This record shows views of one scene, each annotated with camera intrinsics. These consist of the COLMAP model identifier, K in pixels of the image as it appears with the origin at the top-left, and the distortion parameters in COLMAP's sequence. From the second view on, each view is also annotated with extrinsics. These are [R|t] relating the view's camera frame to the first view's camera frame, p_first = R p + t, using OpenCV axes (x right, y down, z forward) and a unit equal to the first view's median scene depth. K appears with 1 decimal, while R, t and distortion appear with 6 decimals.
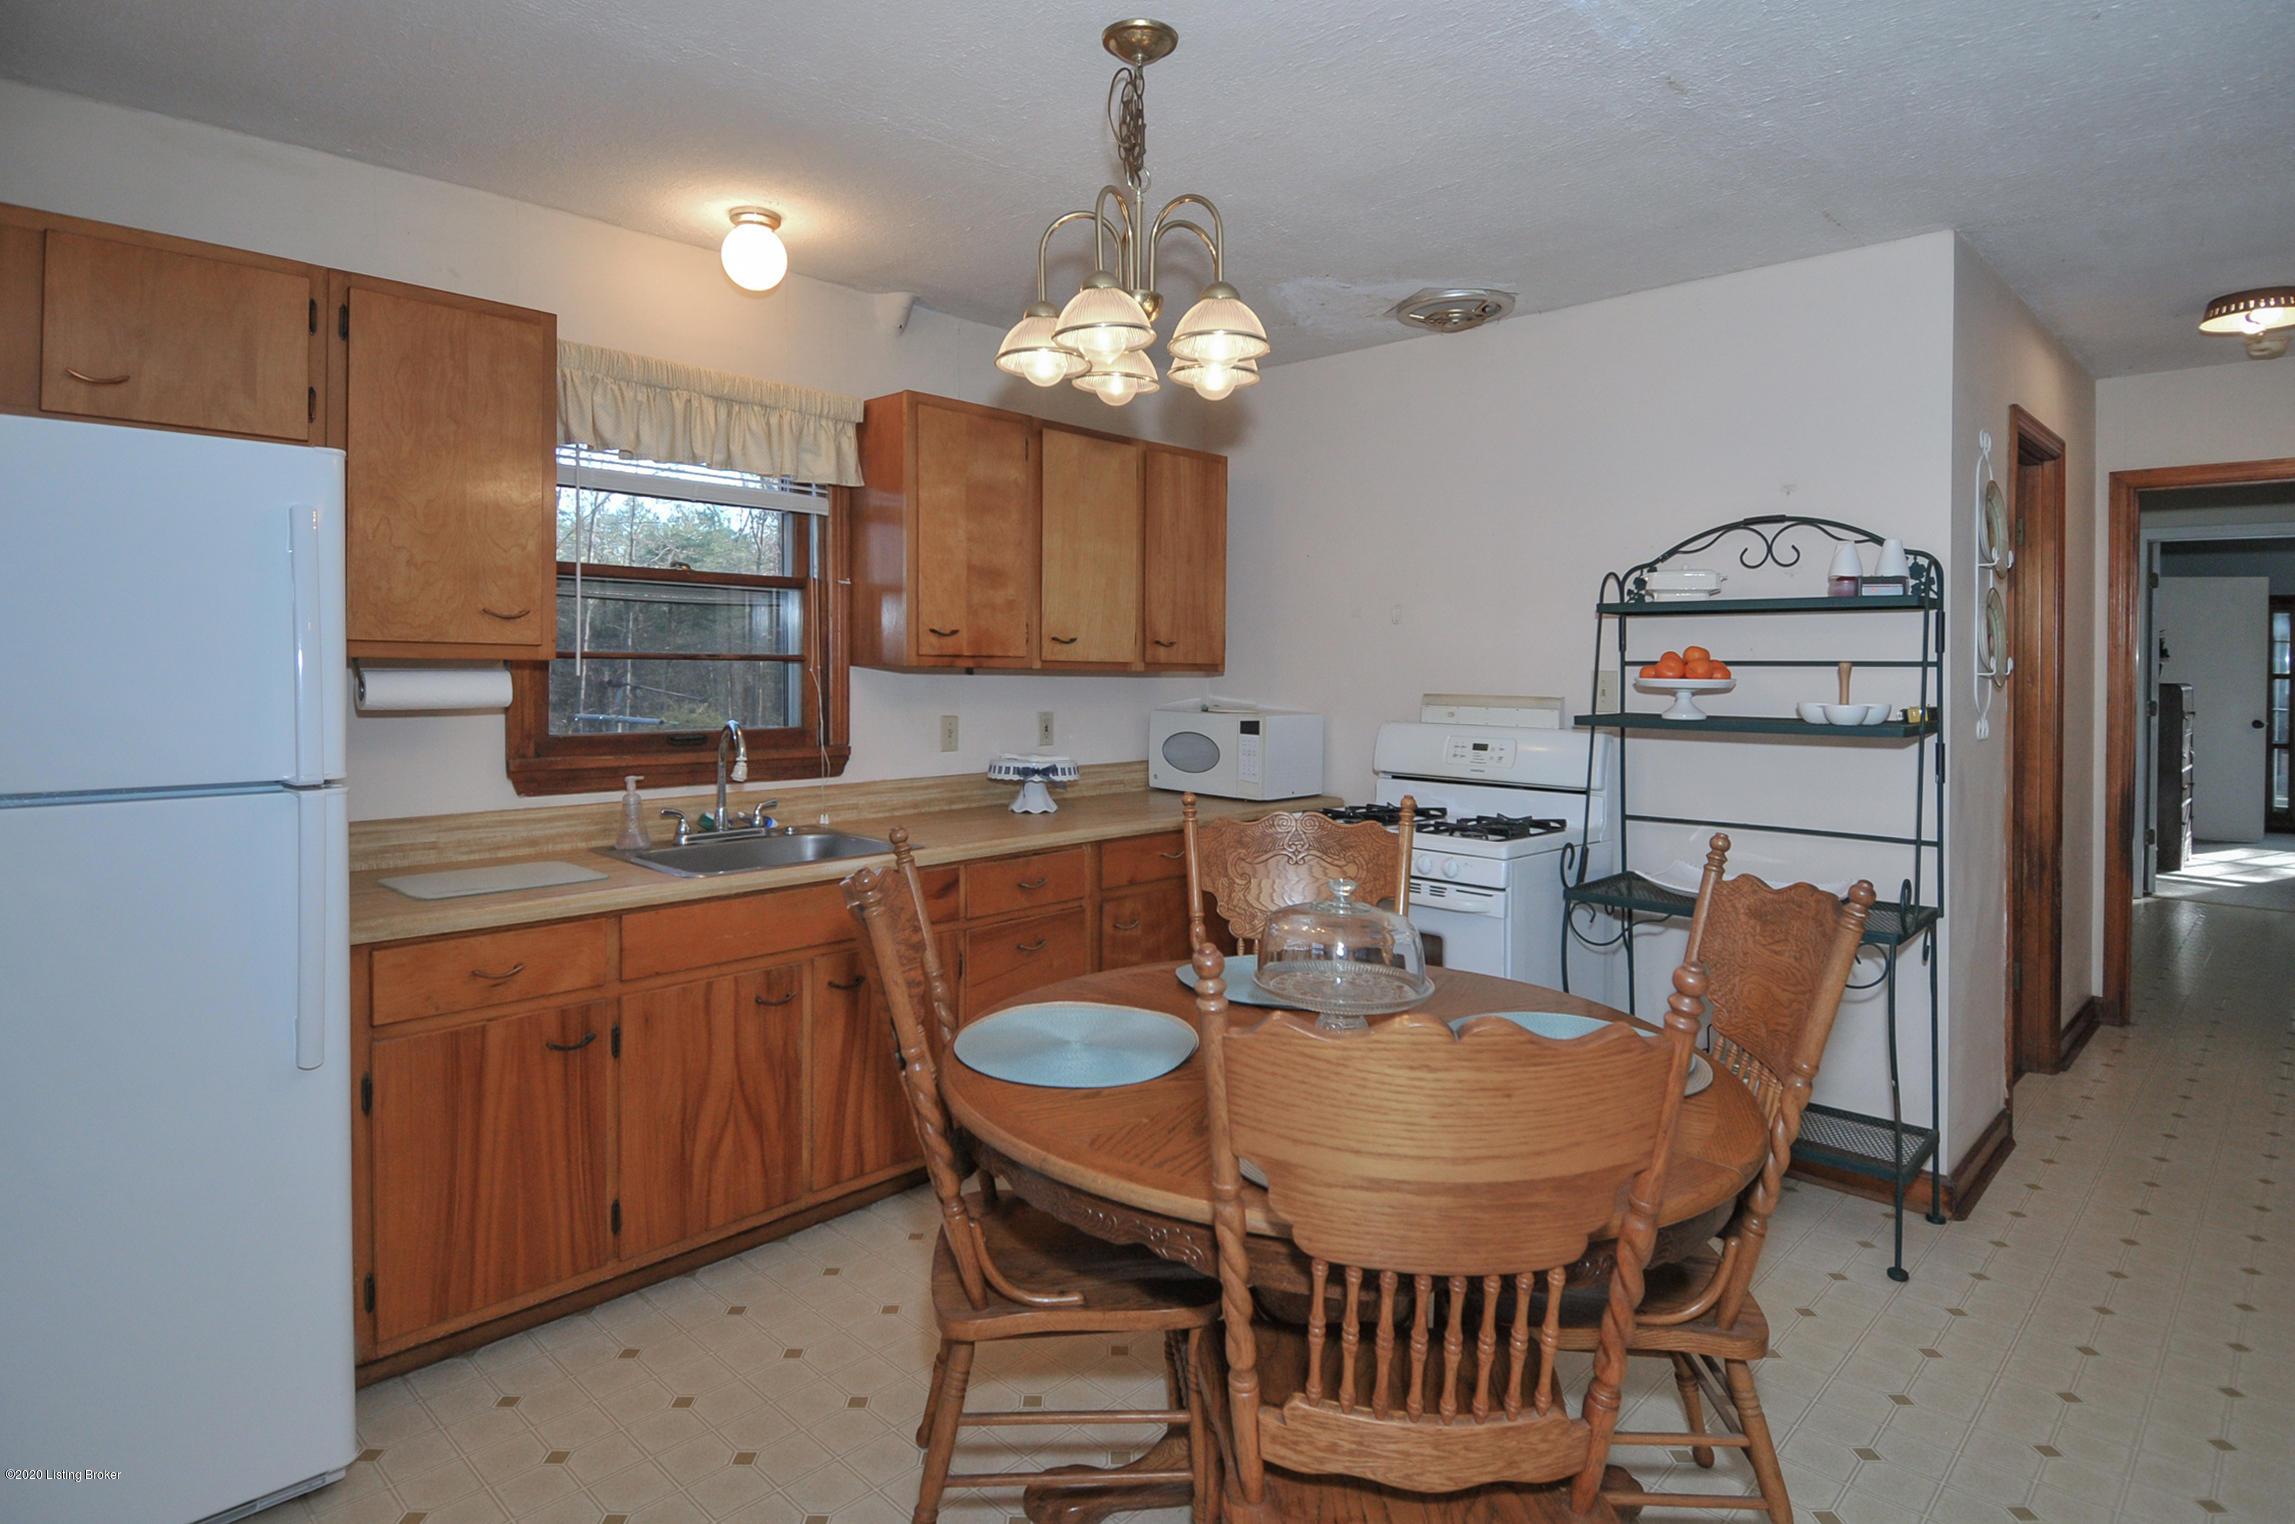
lens RADIAL K [[1241.5, 0, 1208.2], [0, 1241.5, 774.4], [0, 0, 1]] dist [0.035791, -0.000922]
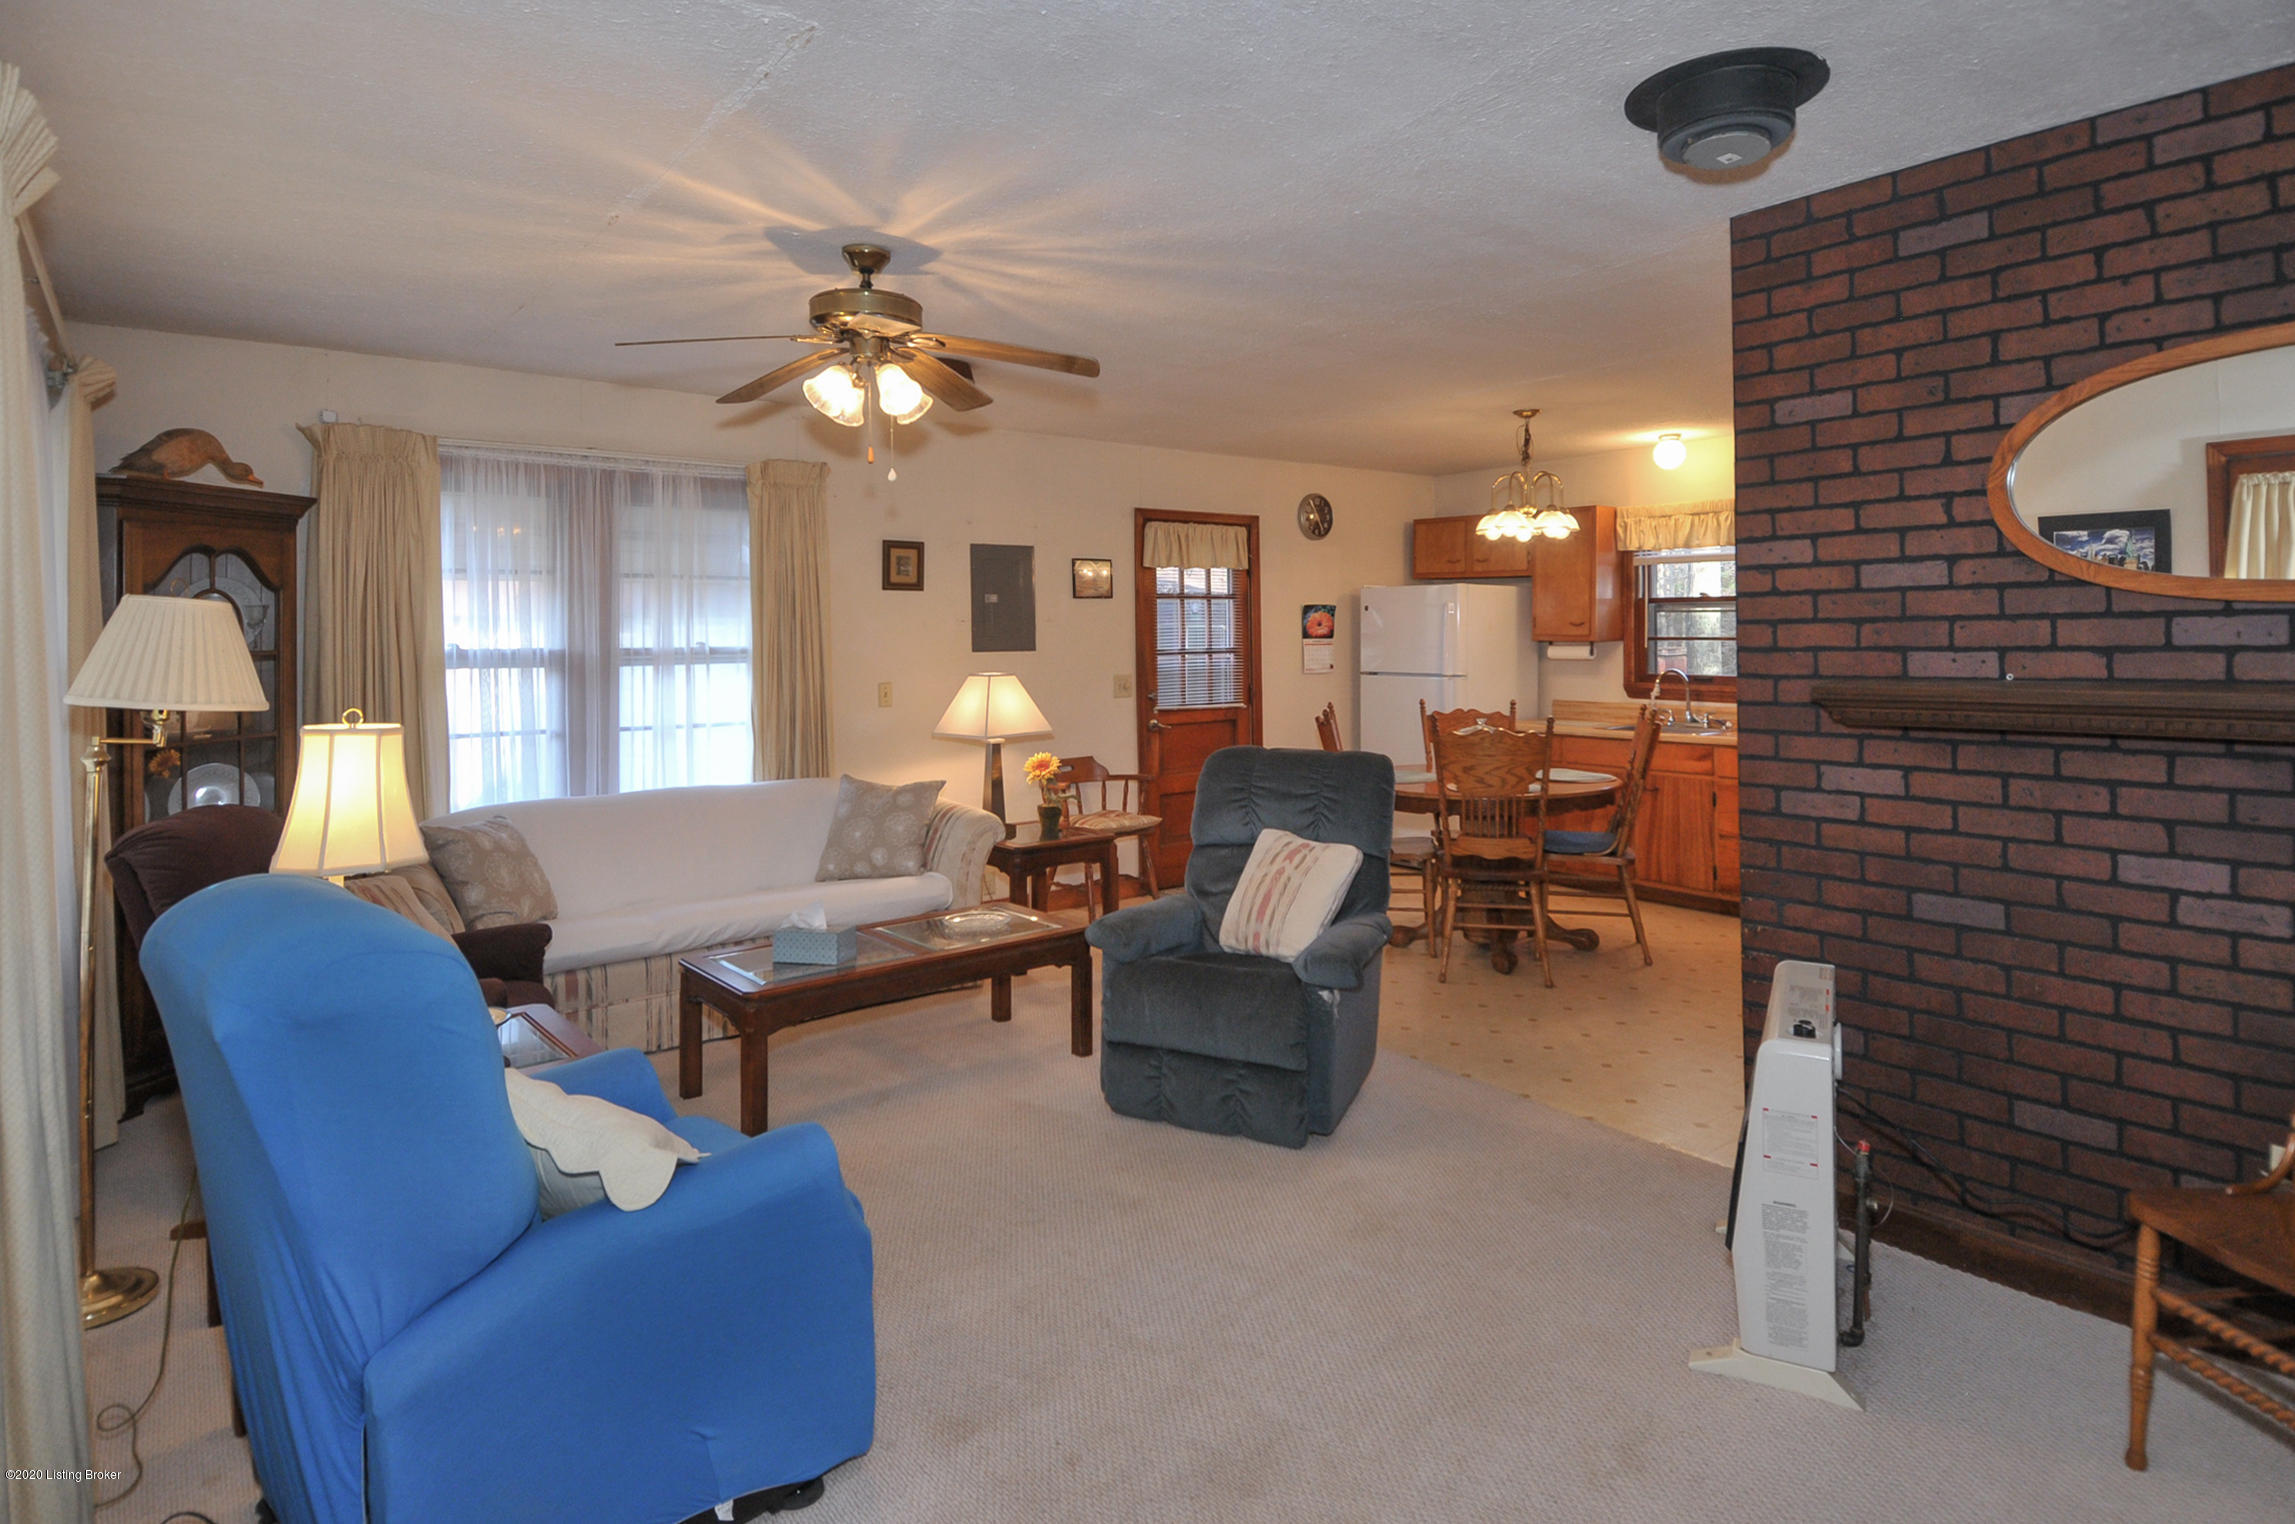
lens RADIAL K [[1218.8, 0, 1158.9], [0, 1218.8, 753.1], [0, 0, 1]] dist [-0.000804, -0.000152]
pose [[-0.156963, 0.088452, -0.983636, 1.631319], [-0.091116, 0.990436, 0.103603, -0.032942], [0.983392, 0.105887, -0.147403, 0.404649]]
